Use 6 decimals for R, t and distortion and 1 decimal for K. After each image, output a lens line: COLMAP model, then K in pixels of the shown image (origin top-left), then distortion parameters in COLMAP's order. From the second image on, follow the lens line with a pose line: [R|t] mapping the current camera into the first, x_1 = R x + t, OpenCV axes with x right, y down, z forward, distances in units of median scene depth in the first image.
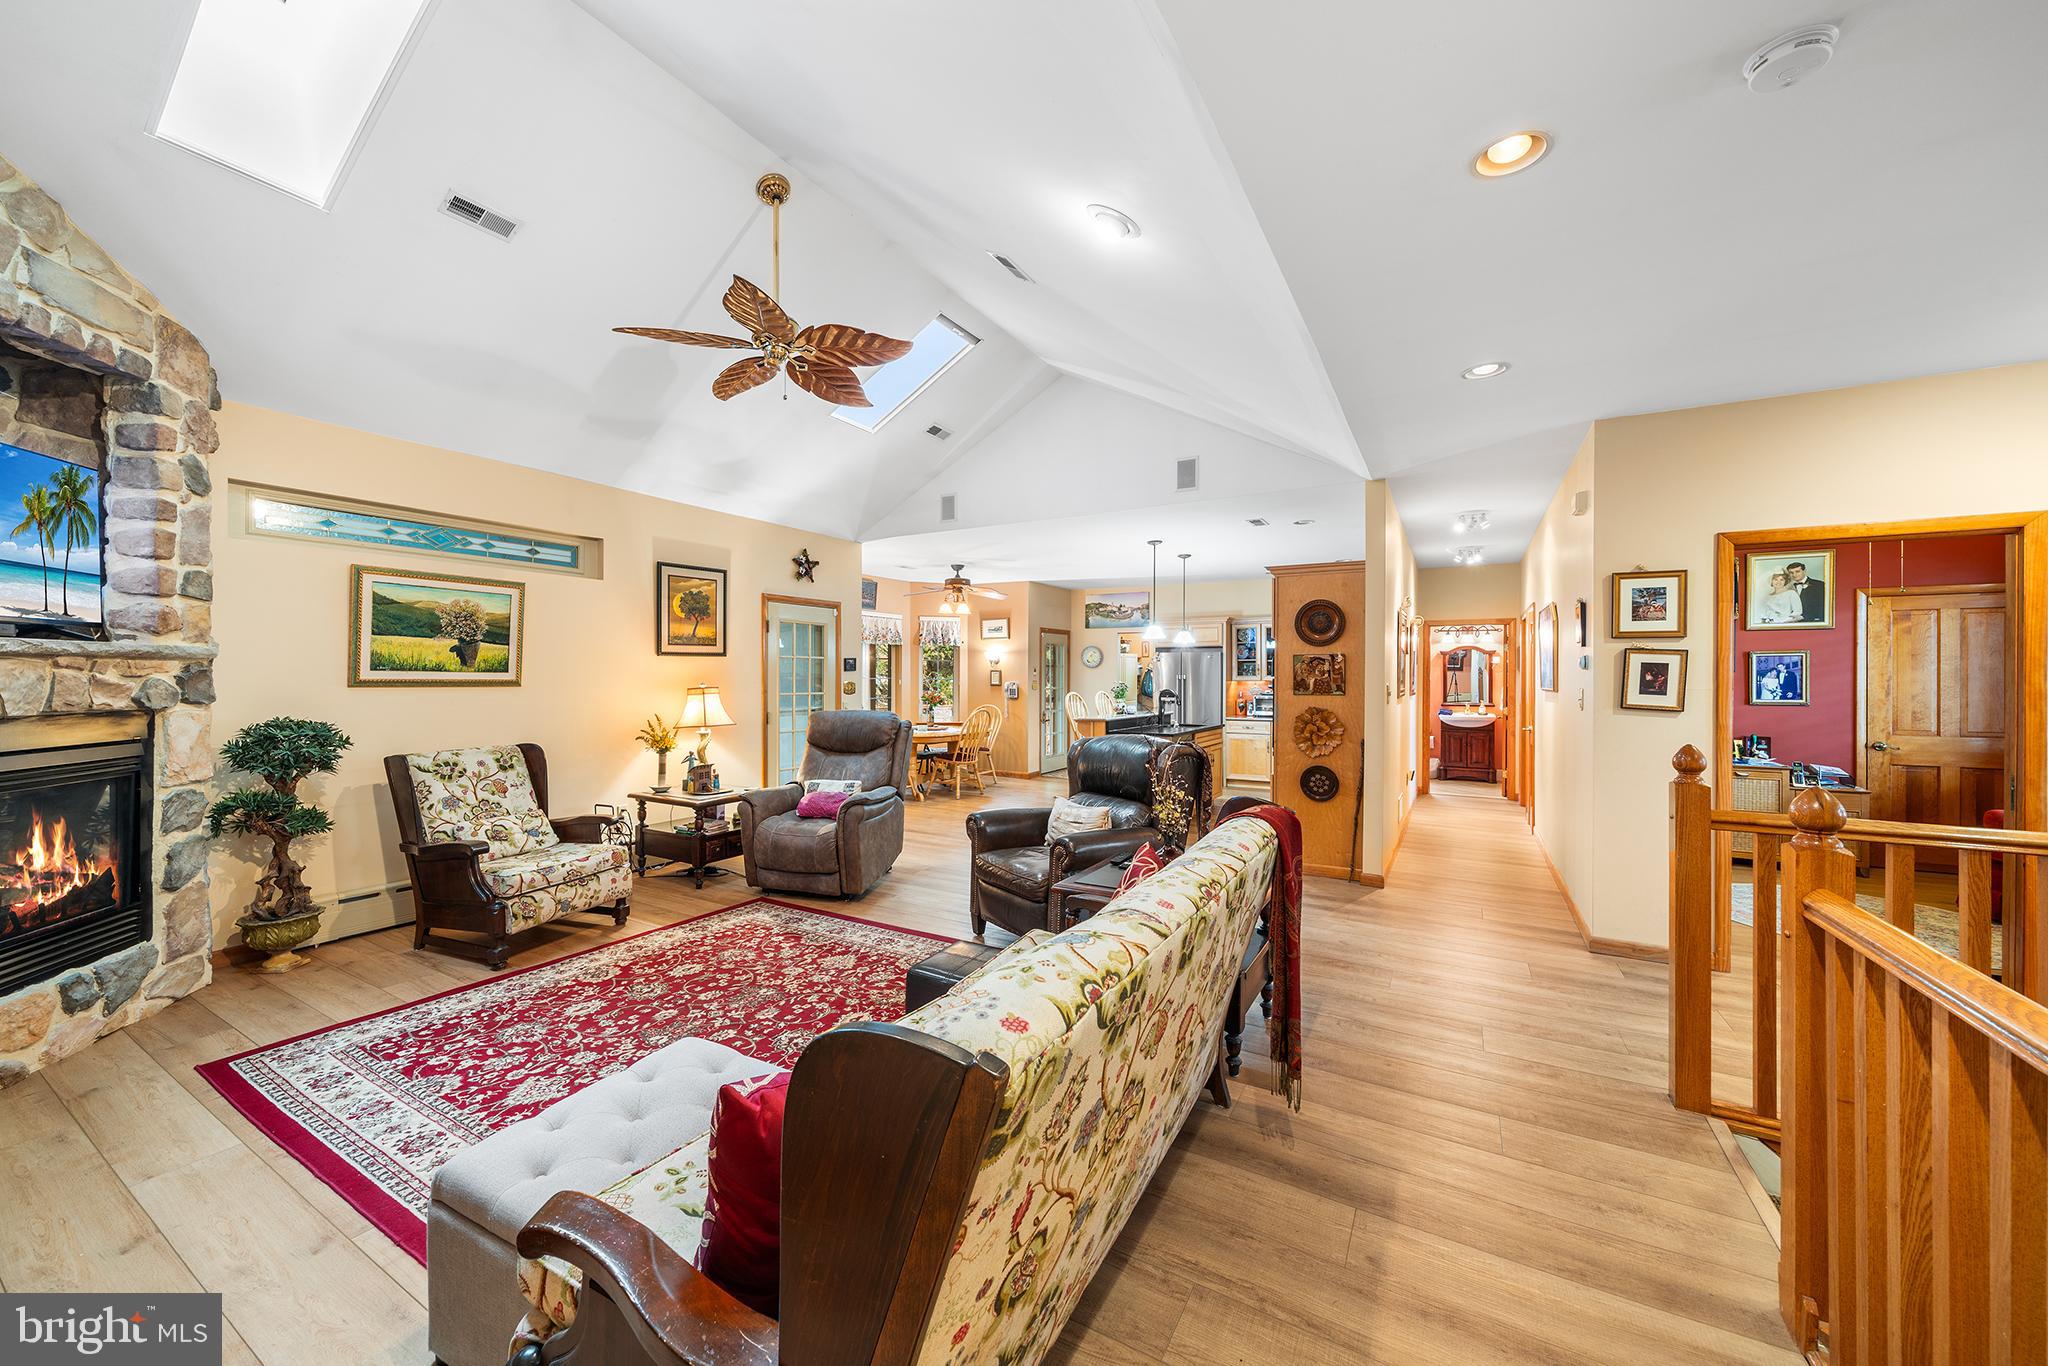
lens RADIAL K [[742.8, 0, 1017.8], [0, 742.8, 679.0], [0, 0, 1]] dist [-0.002848, -0.000429]
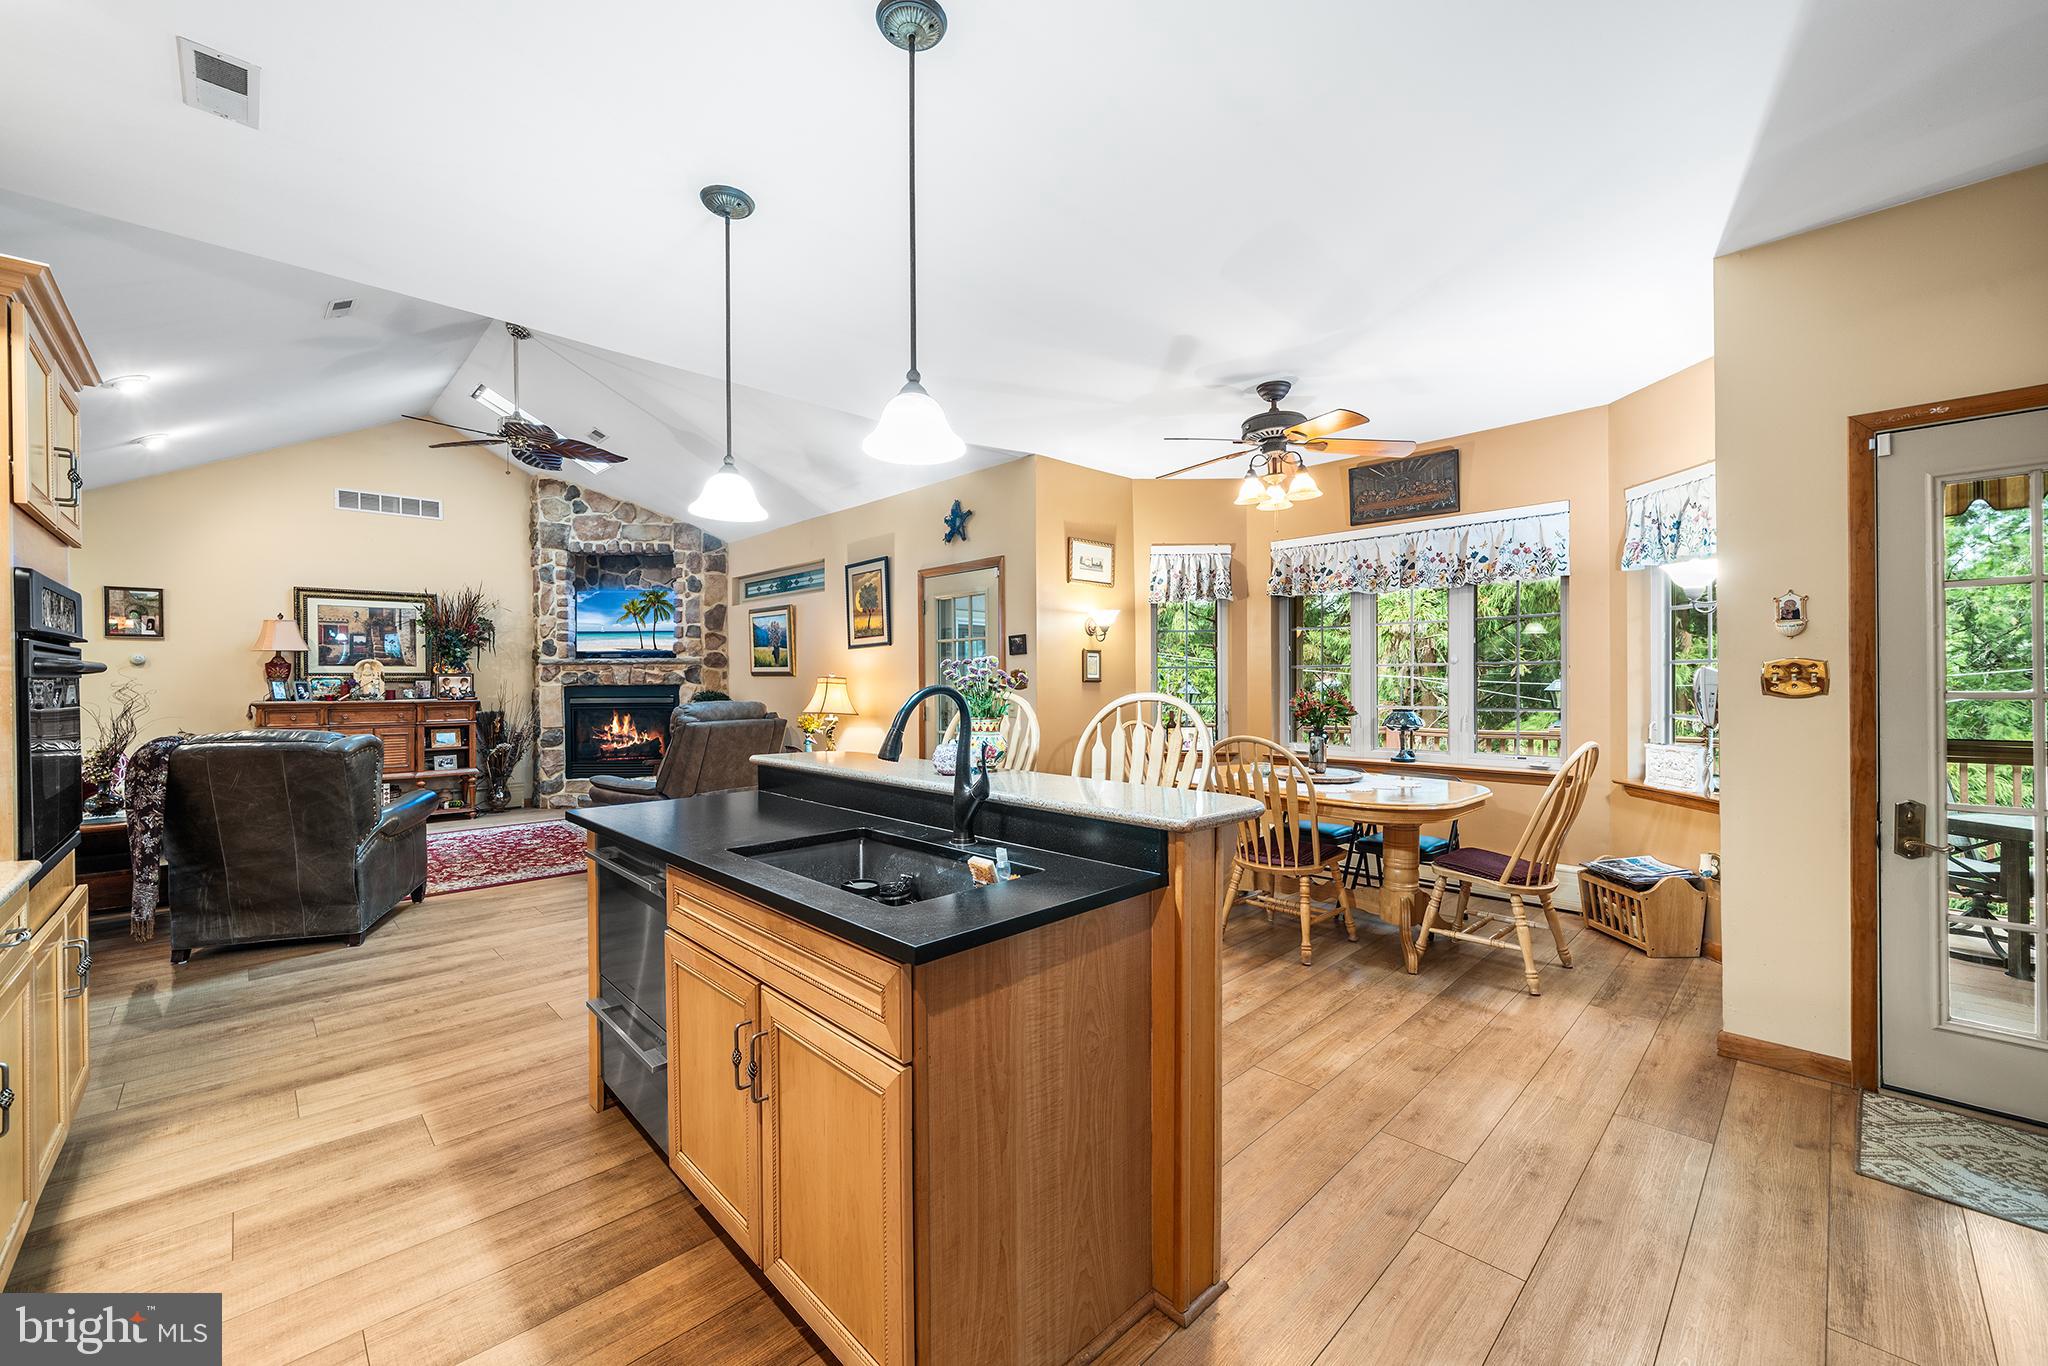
lens RADIAL K [[820.5, 0, 1027.4], [0, 820.5, 673.6], [0, 0, 1]] dist [-0.005596, 0.002483]
pose [[-0.266458, -0.008248, -0.963811, 0.844158], [0.001718, 0.999958, -0.009032, 0.022780], [0.963845, -0.004063, -0.266432, 2.115922]]
